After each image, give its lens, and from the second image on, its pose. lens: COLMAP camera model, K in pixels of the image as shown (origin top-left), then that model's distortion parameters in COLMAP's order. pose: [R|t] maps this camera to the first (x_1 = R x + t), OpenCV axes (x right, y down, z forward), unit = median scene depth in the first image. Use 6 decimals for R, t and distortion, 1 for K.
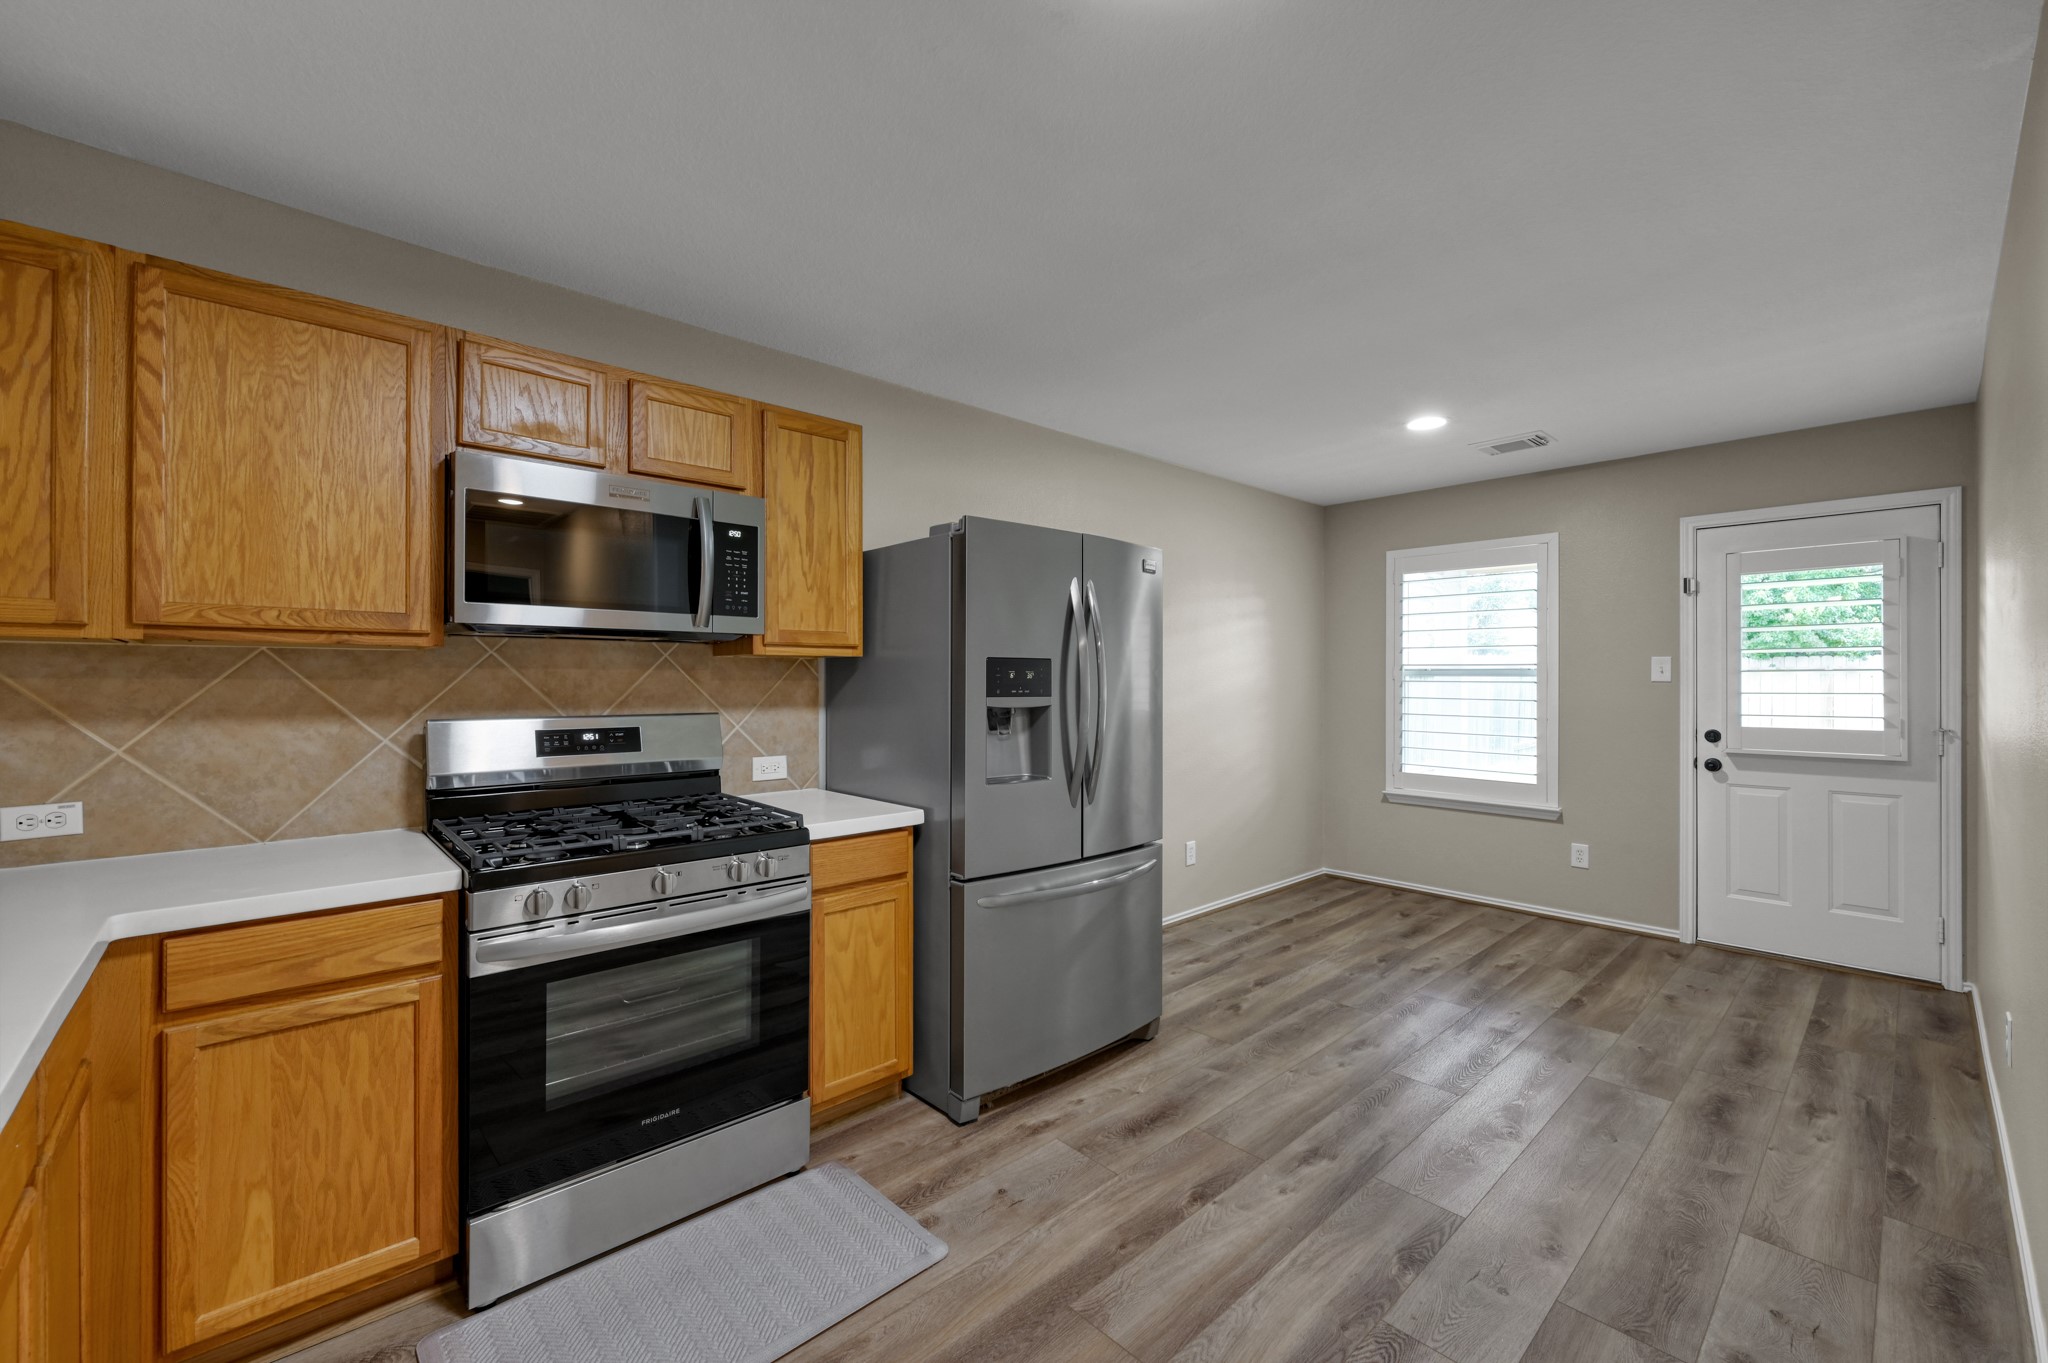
lens RADIAL K [[827.6, 0, 1024.0], [0, 827.6, 681.5], [0, 0, 1]] dist [-0.001099, -0.000109]
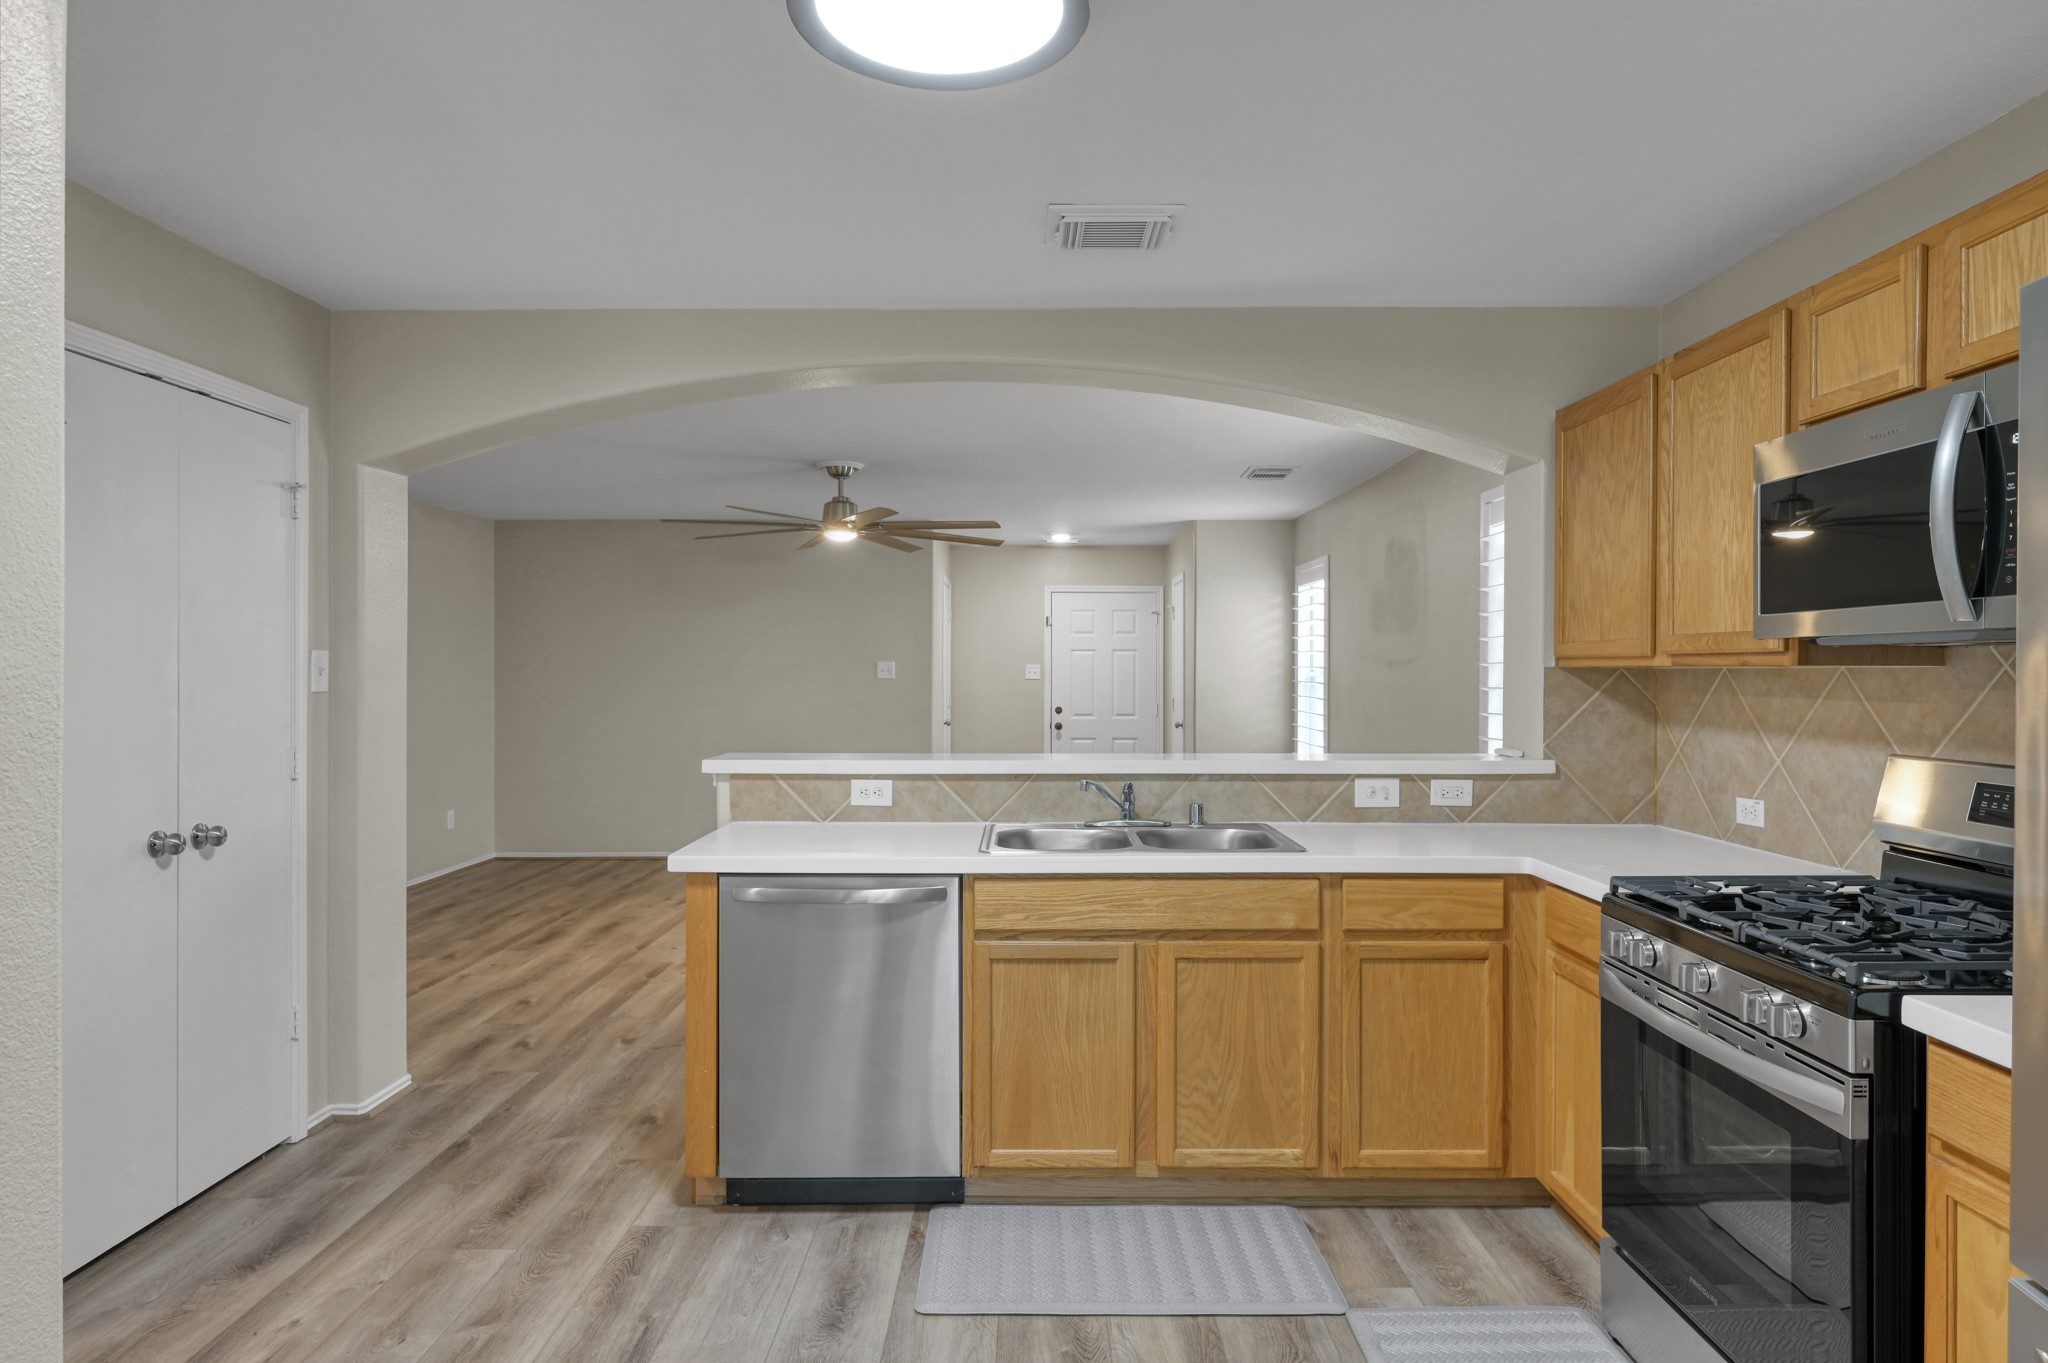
lens RADIAL K [[1210.3, 0, 1024.0], [0, 1210.3, 681.5], [0, 0, 1]] dist [-0.002651, -0.000837]
pose [[-0.681376, 0.003457, -0.731926, 0.531060], [-0.005171, 0.999941, 0.009537, -0.022904], [0.731916, 0.010283, -0.681318, 0.876526]]
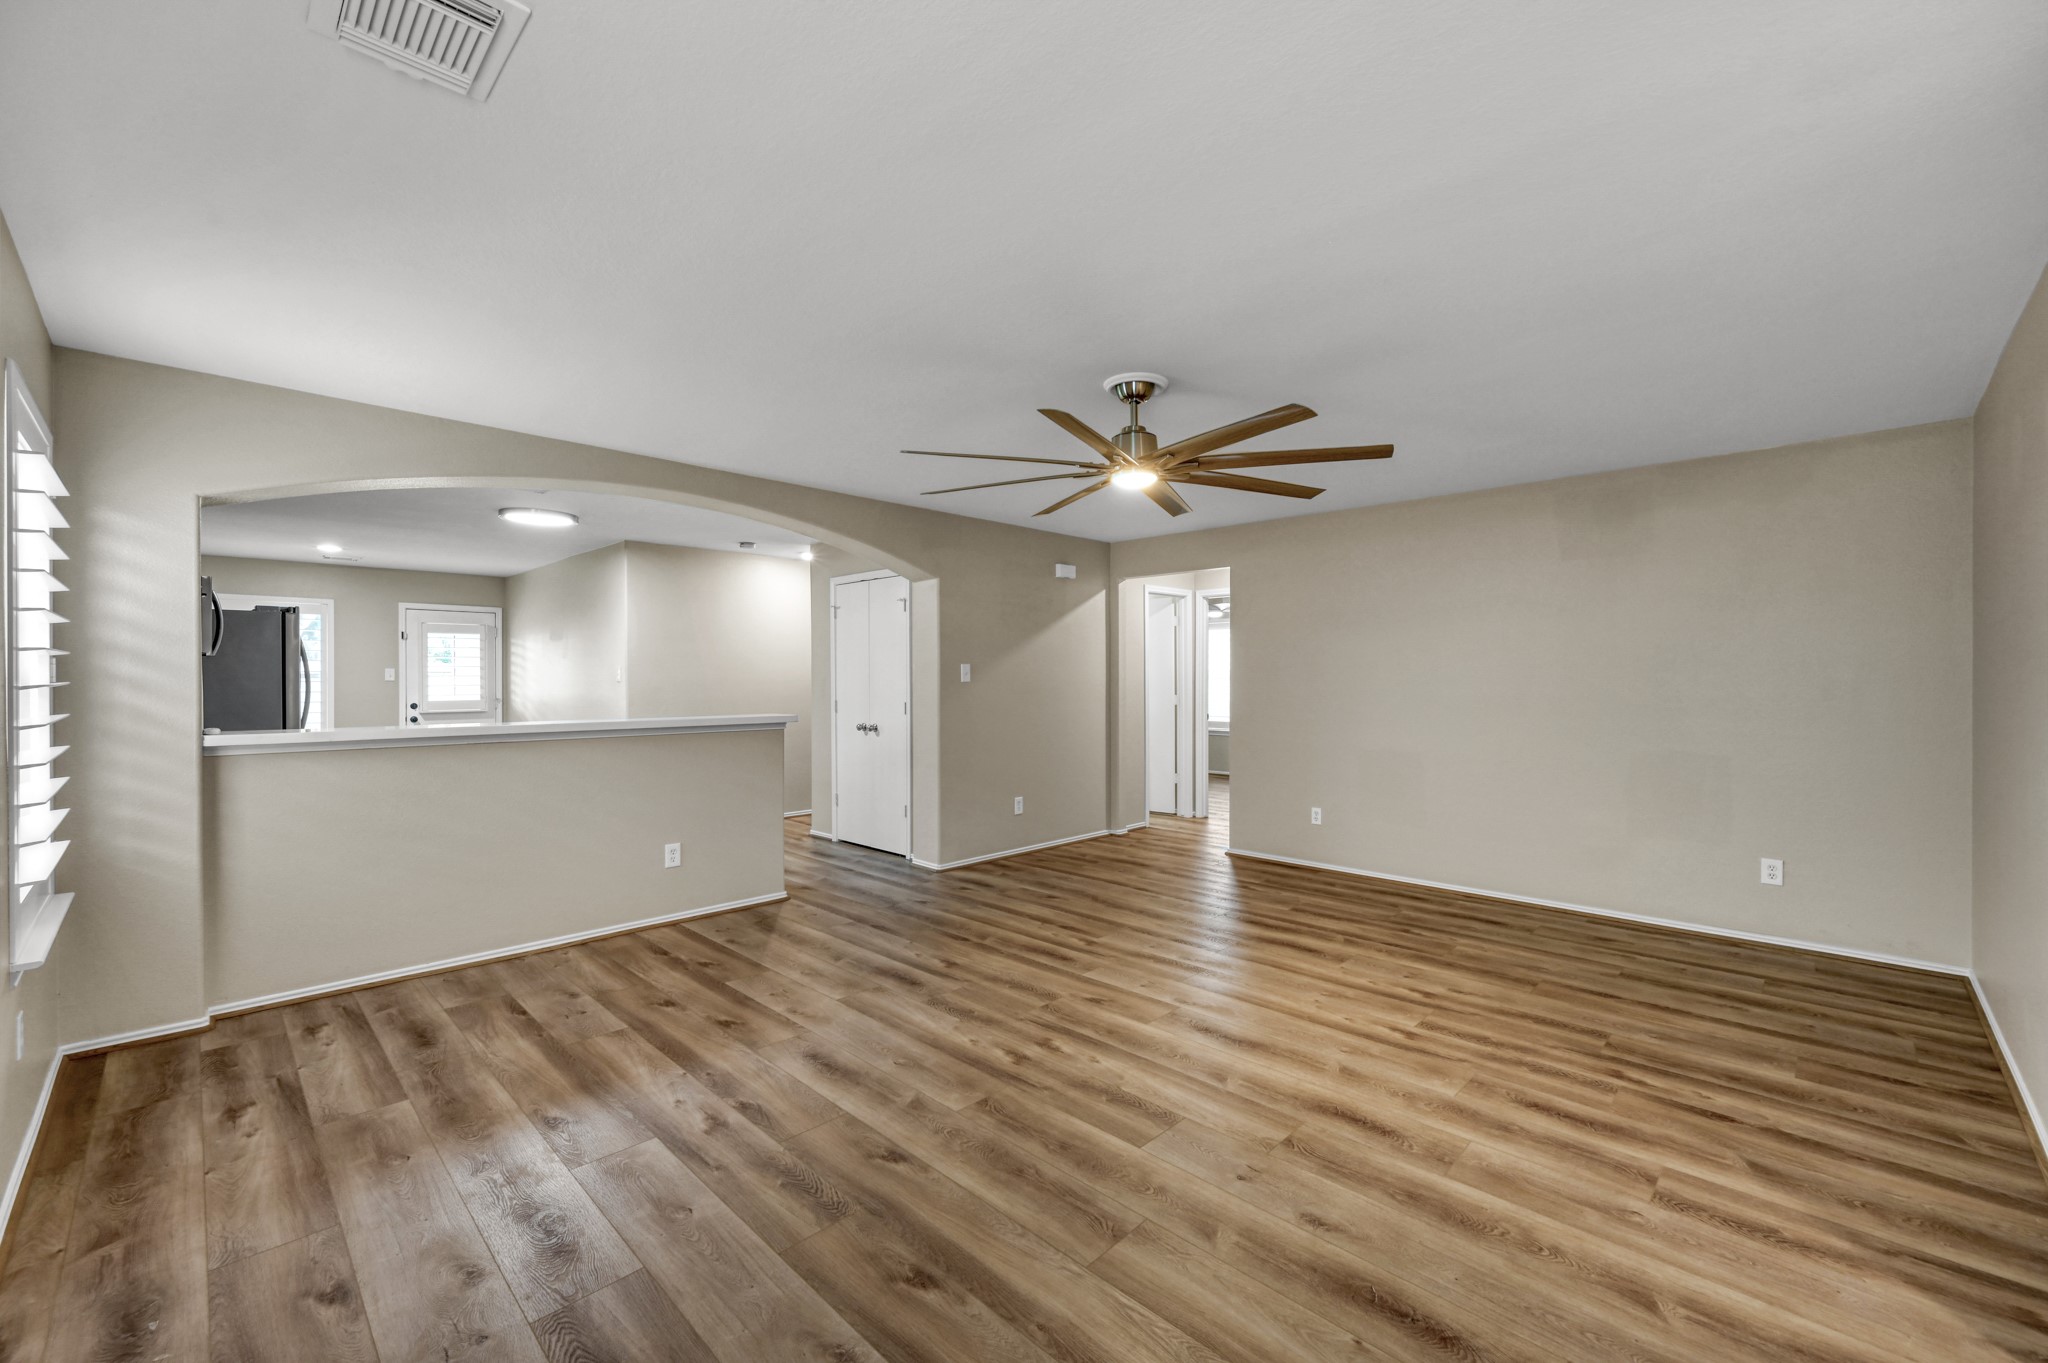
lens RADIAL K [[827.6, 0, 1024.0], [0, 827.6, 681.5], [0, 0, 1]] dist [-0.001099, -0.000109]
pose [[-0.049126, -0.004723, 0.998781, -1.963892], [0.003854, 0.999980, 0.004918, -0.003224], [-0.998785, 0.004091, -0.049107, -0.676787]]
